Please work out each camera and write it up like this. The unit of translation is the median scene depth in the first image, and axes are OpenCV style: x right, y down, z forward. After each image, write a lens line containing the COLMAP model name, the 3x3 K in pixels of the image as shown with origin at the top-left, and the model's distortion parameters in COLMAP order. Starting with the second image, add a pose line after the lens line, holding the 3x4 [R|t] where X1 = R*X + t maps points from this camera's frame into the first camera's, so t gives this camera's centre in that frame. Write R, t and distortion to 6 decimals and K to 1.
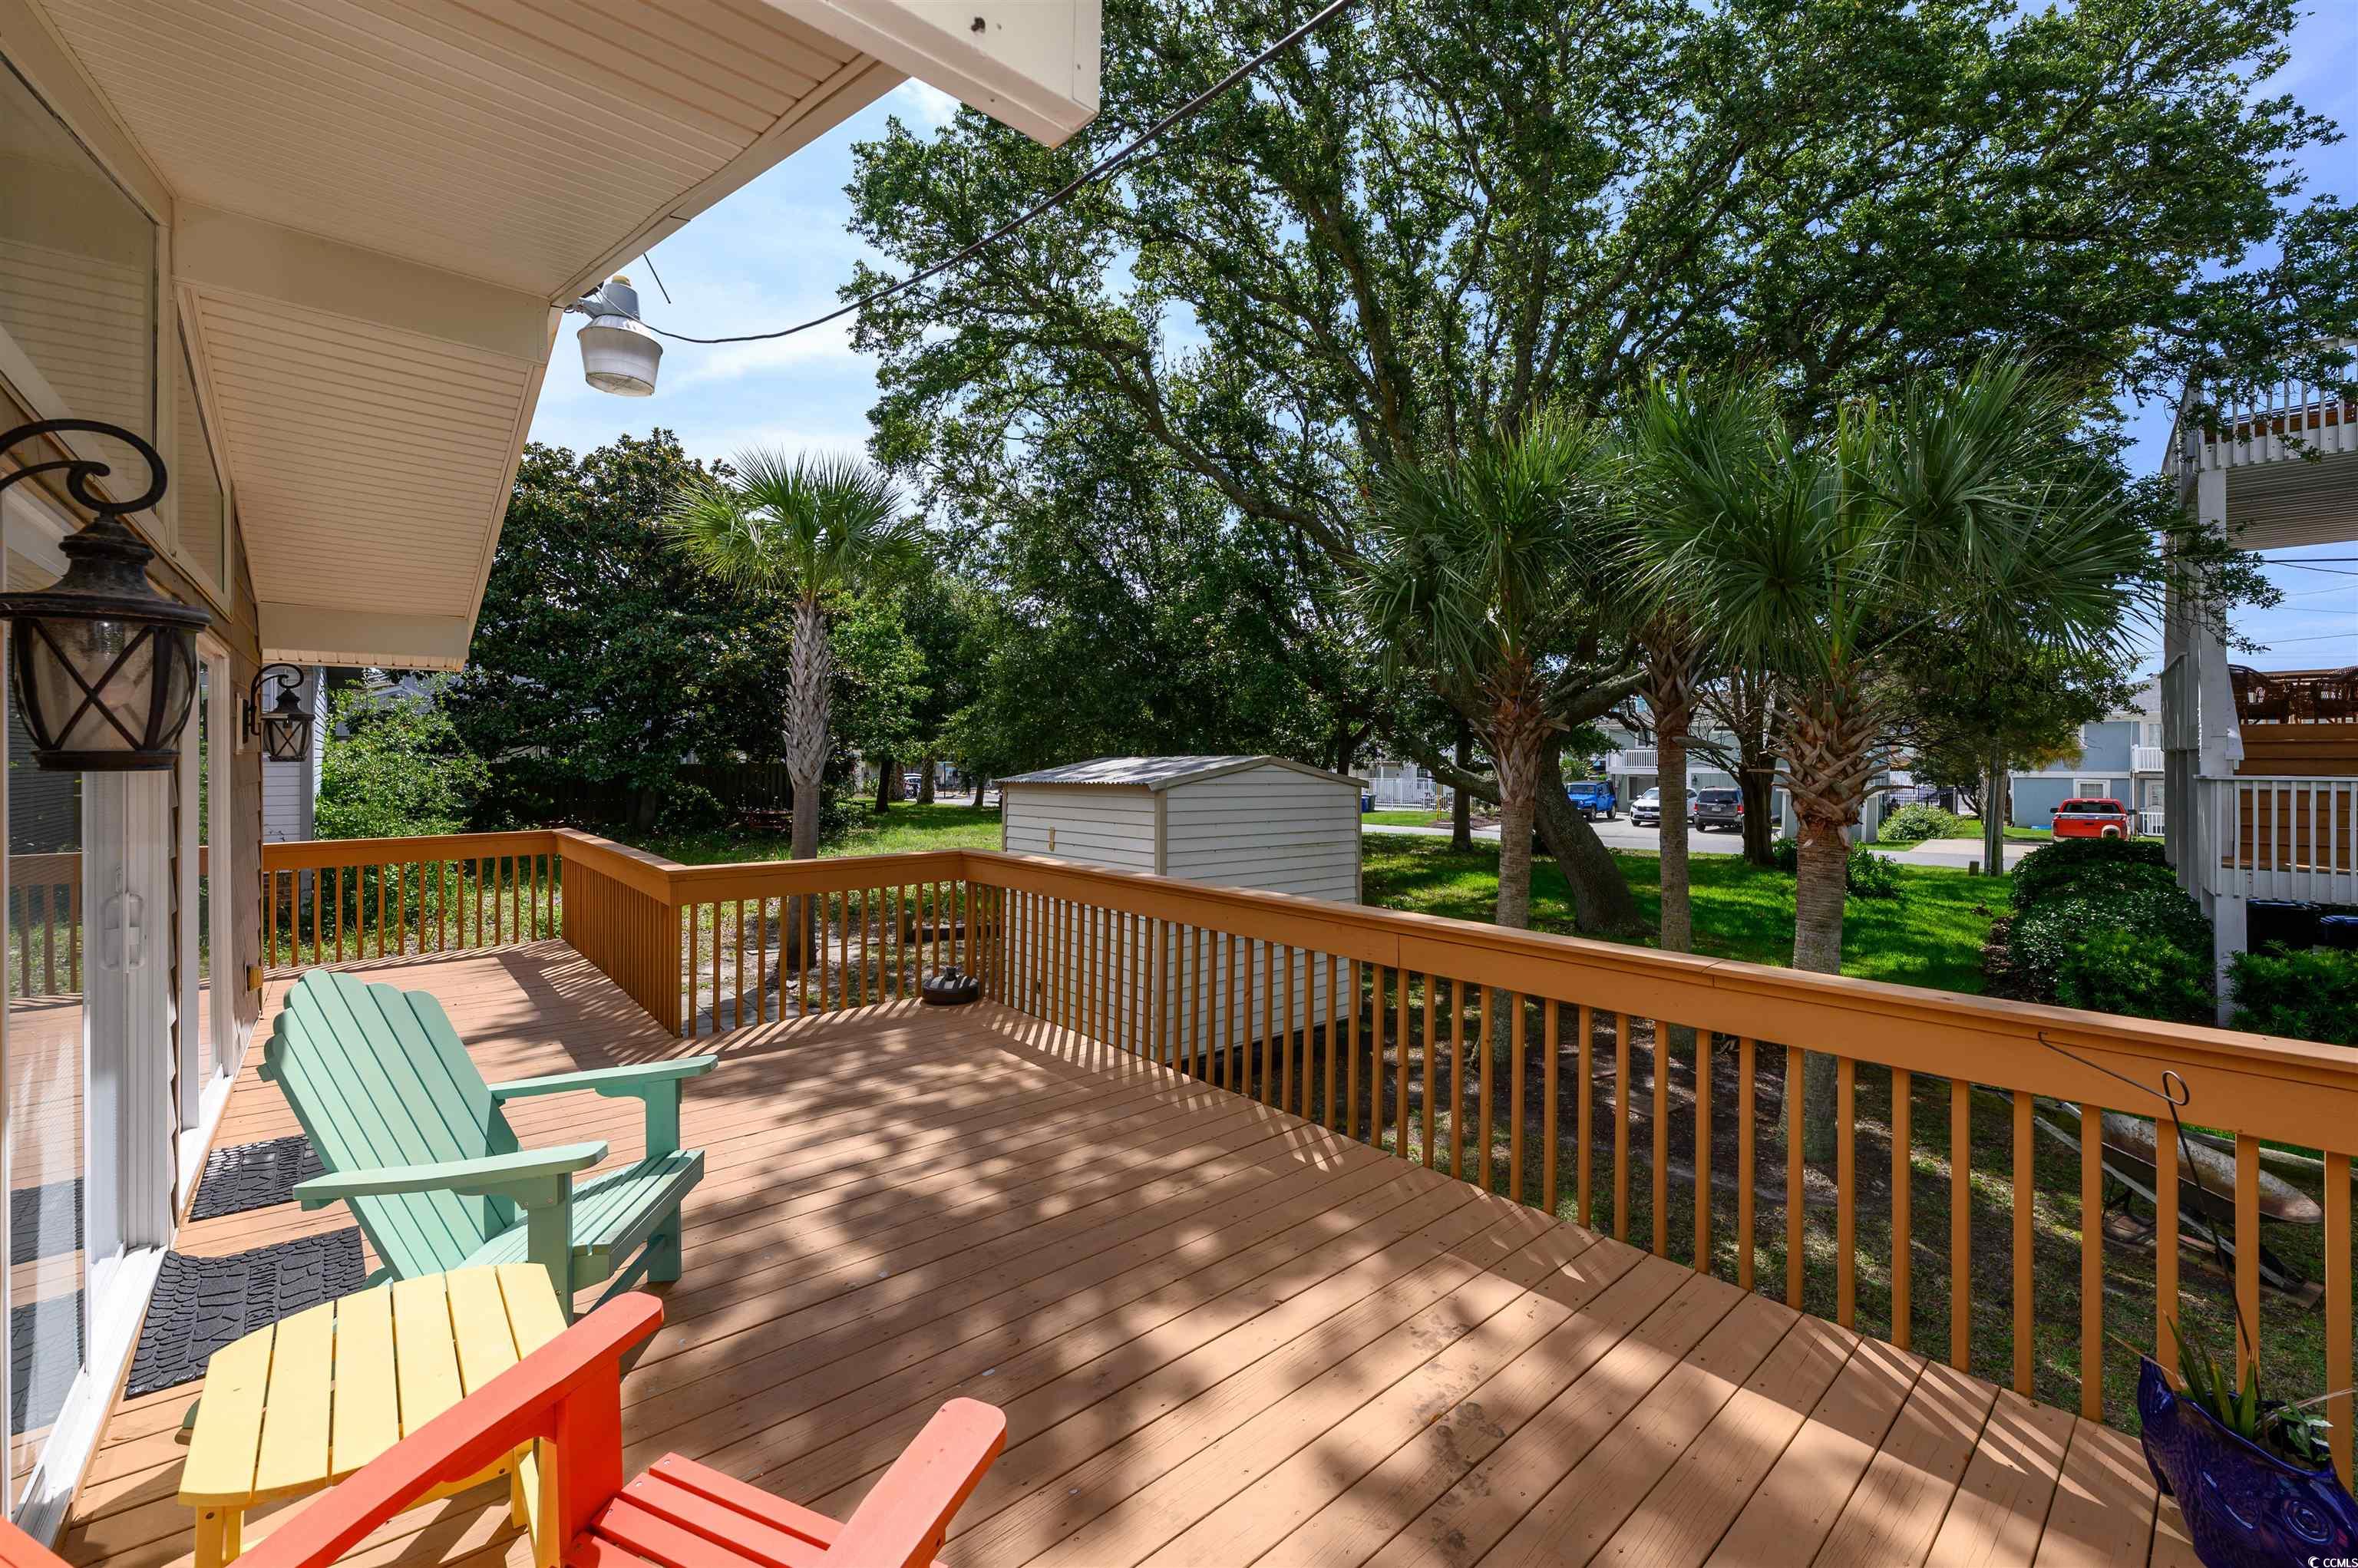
lens RADIAL K [[933.1, 0, 1179.0], [0, 933.1, 784.0], [0, 0, 1]] dist [-0.001002, -0.000051]
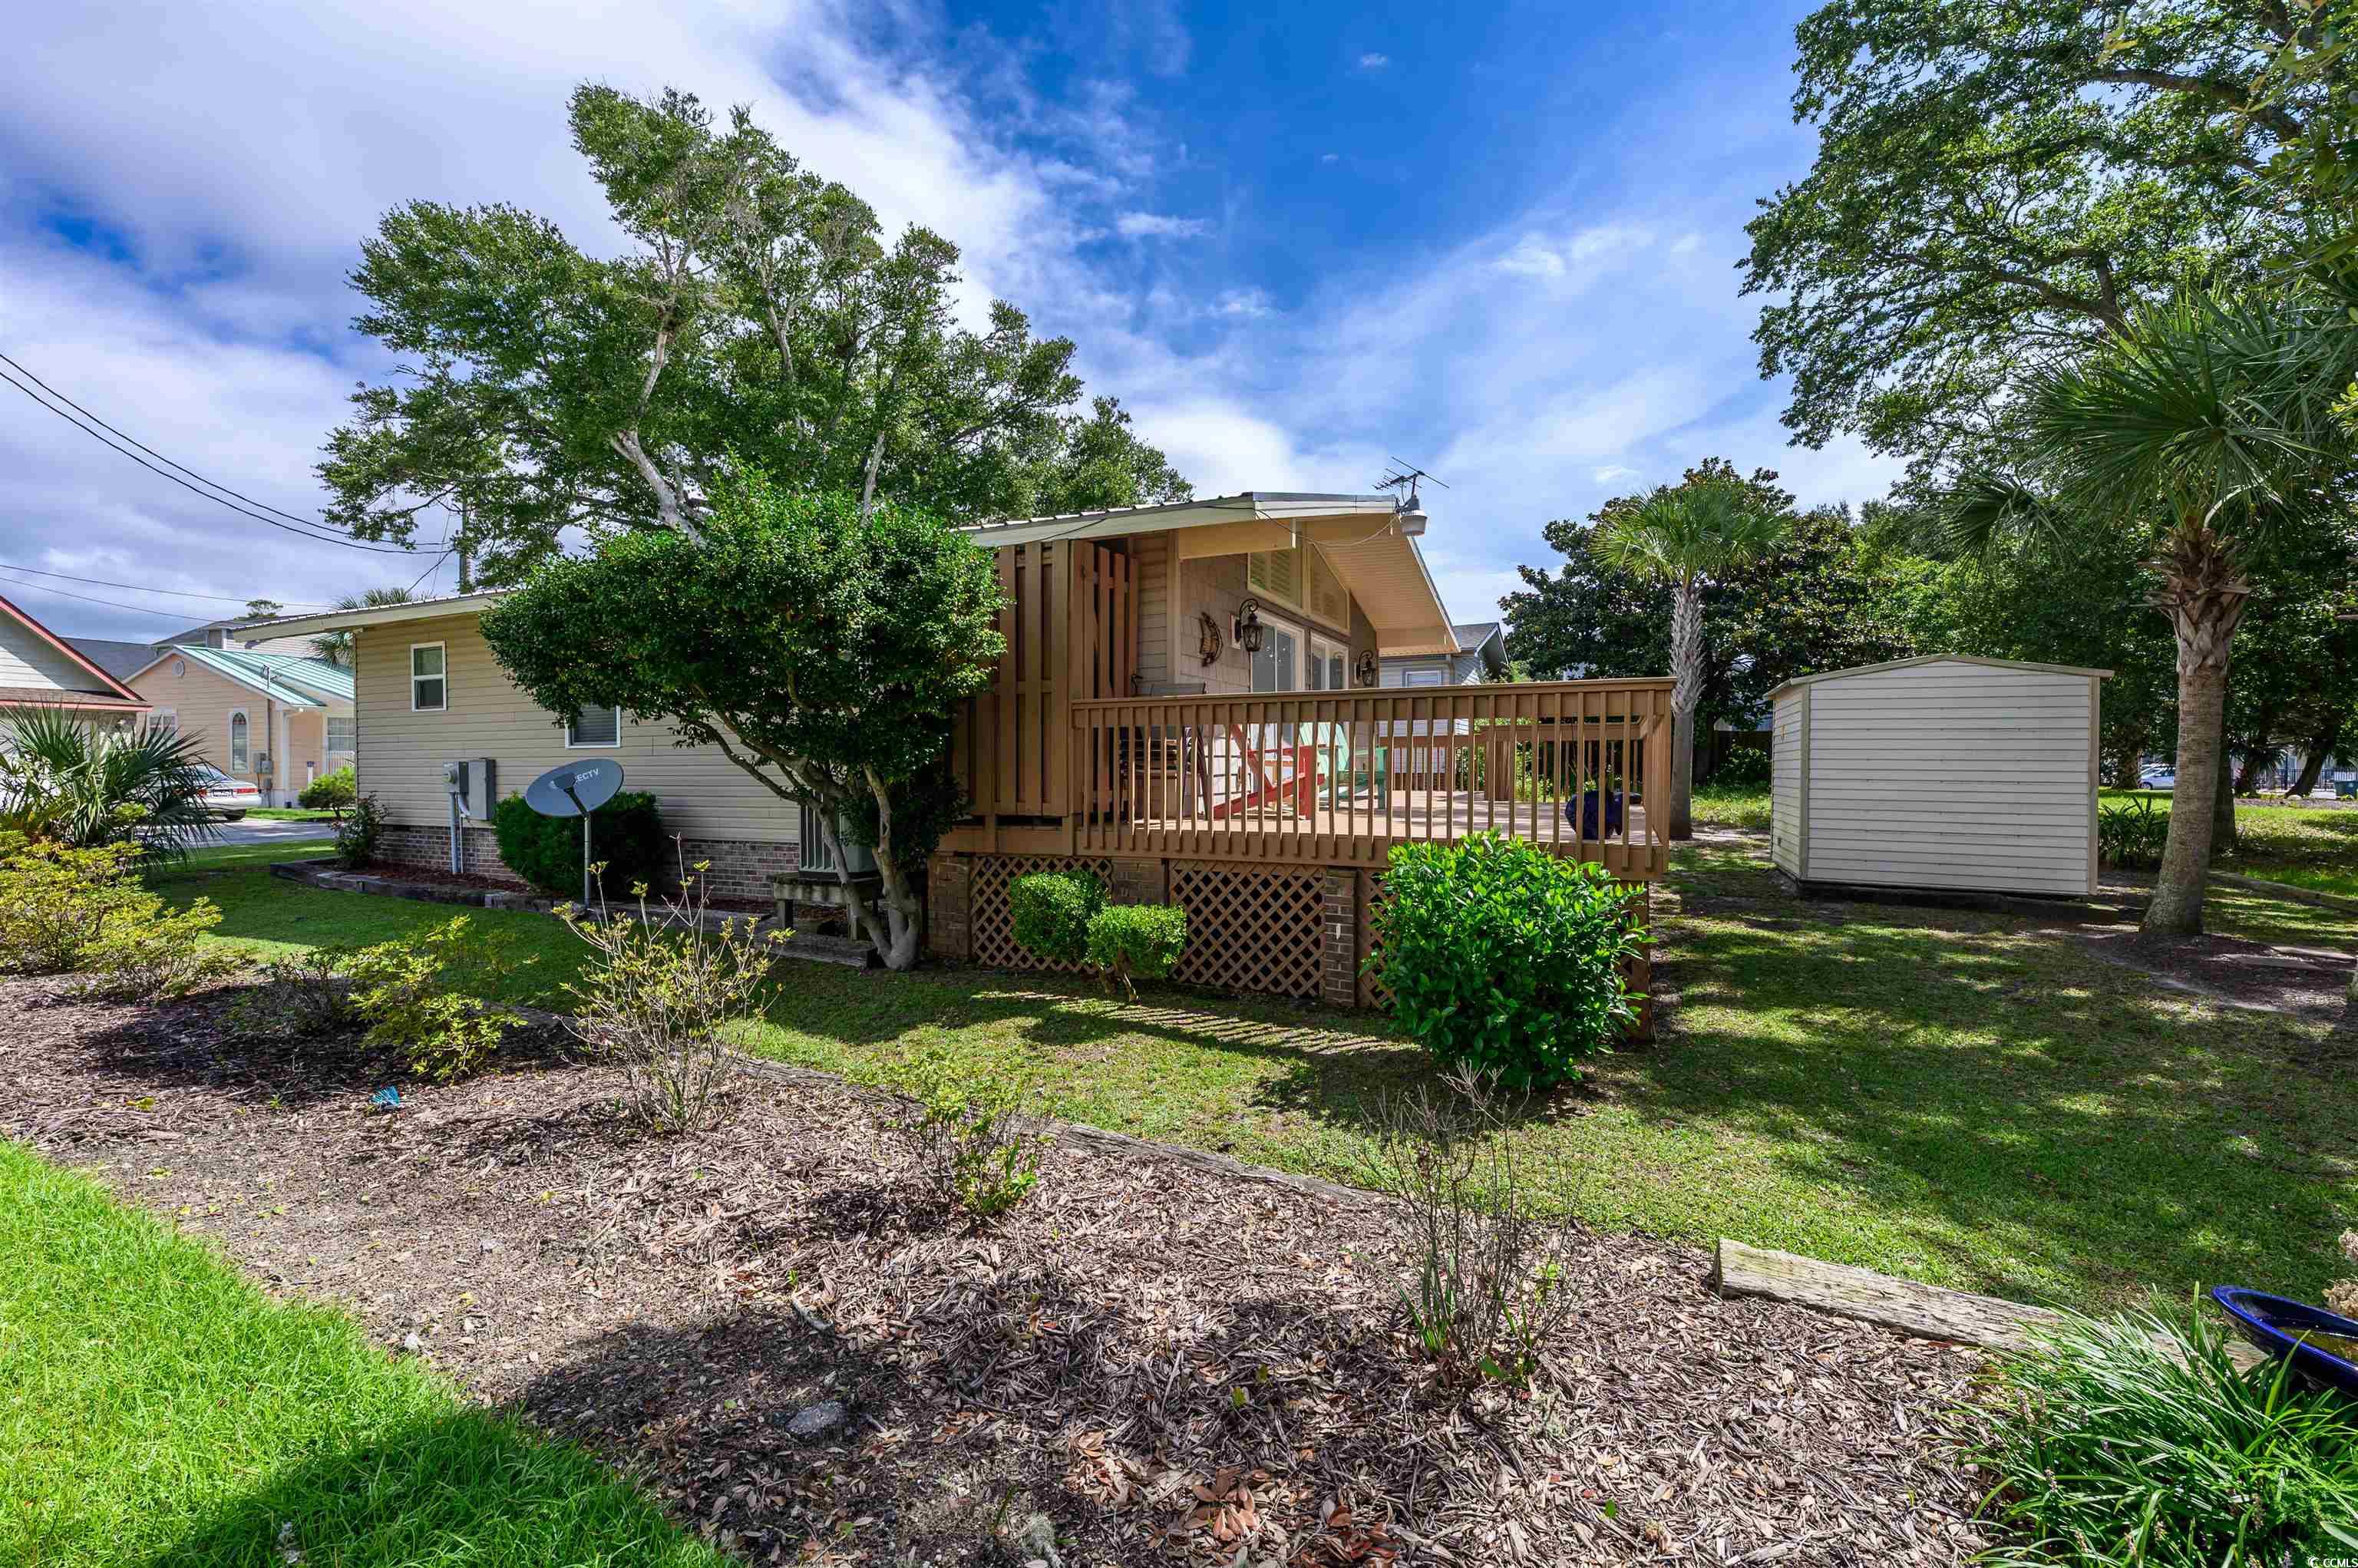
lens RADIAL K [[933.1, 0, 1179.0], [0, 933.1, 784.0], [0, 0, 1]] dist [-0.001002, -0.000051]
pose [[0.398599, 0.018621, -0.916936, 1.426393], [-0.022620, 0.999689, 0.010468, 0.258527], [0.916846, 0.016569, 0.398896, -0.631130]]
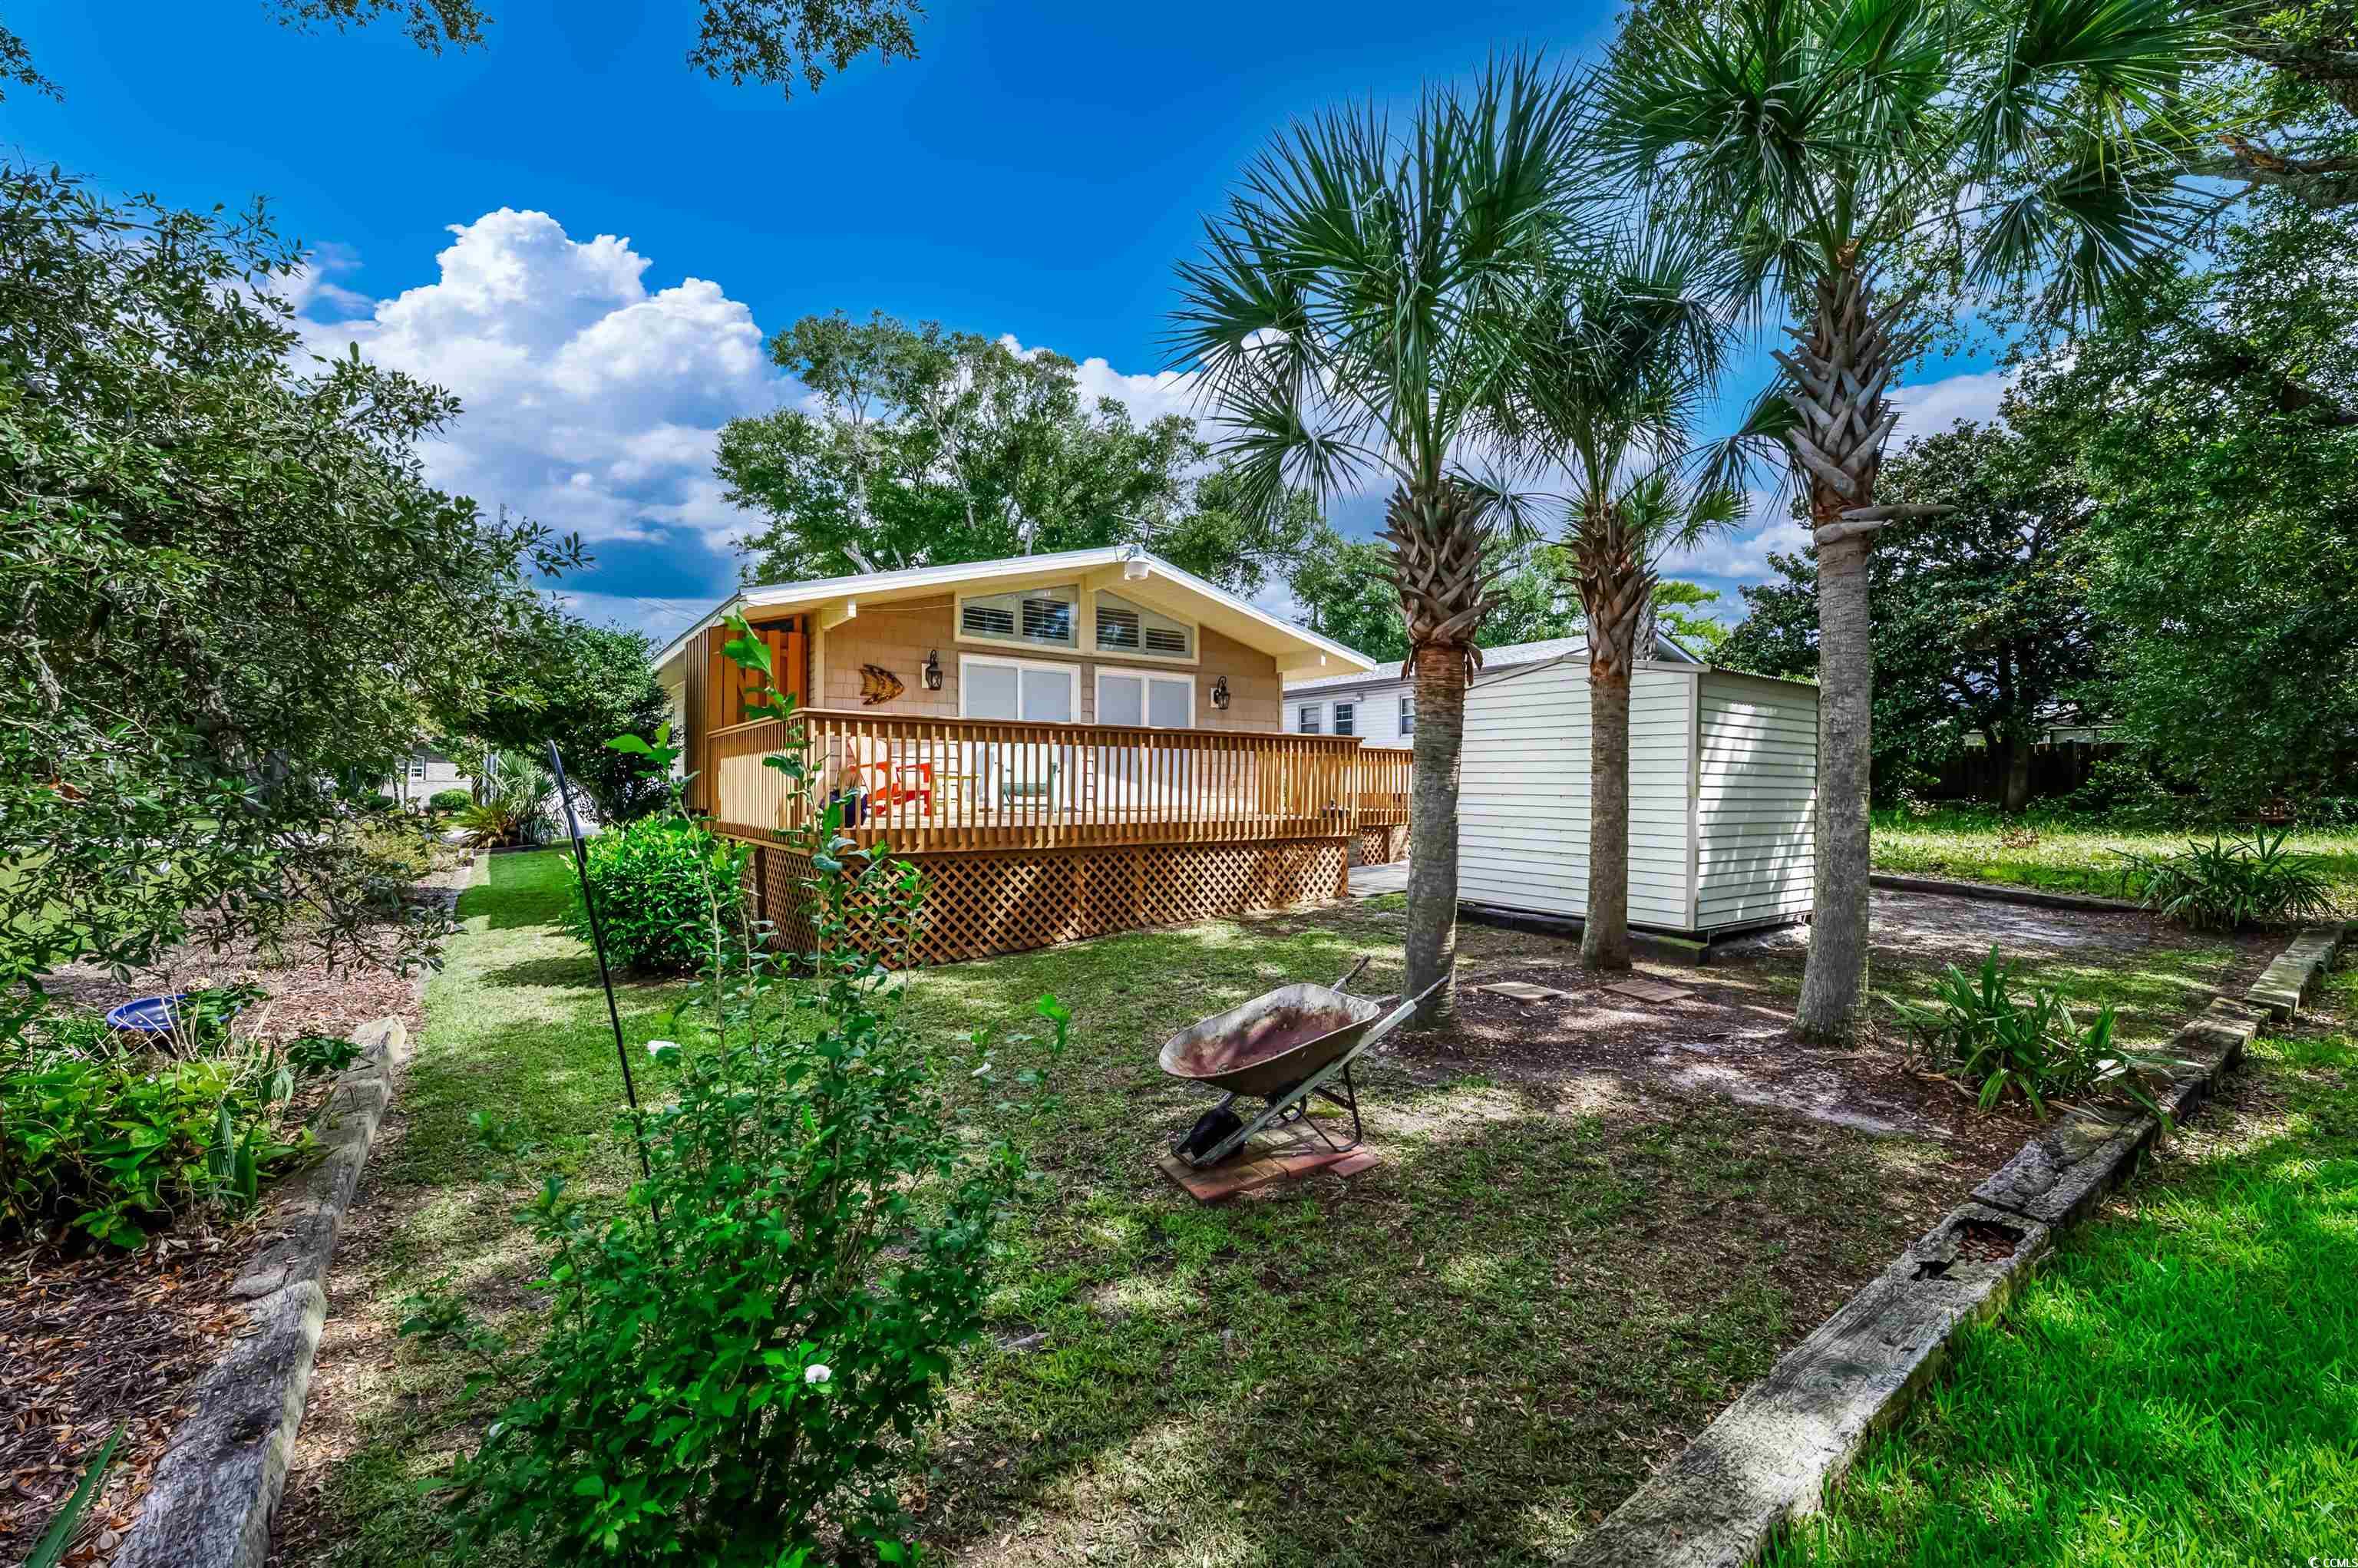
lens RADIAL K [[933.1, 0, 1179.0], [0, 933.1, 784.0], [0, 0, 1]] dist [-0.001002, -0.000051]
pose [[-0.083736, -0.029426, -0.996053, 2.152308], [-0.013002, 0.999511, -0.028435, 0.319924], [0.996403, 0.010570, -0.084078, 1.183059]]
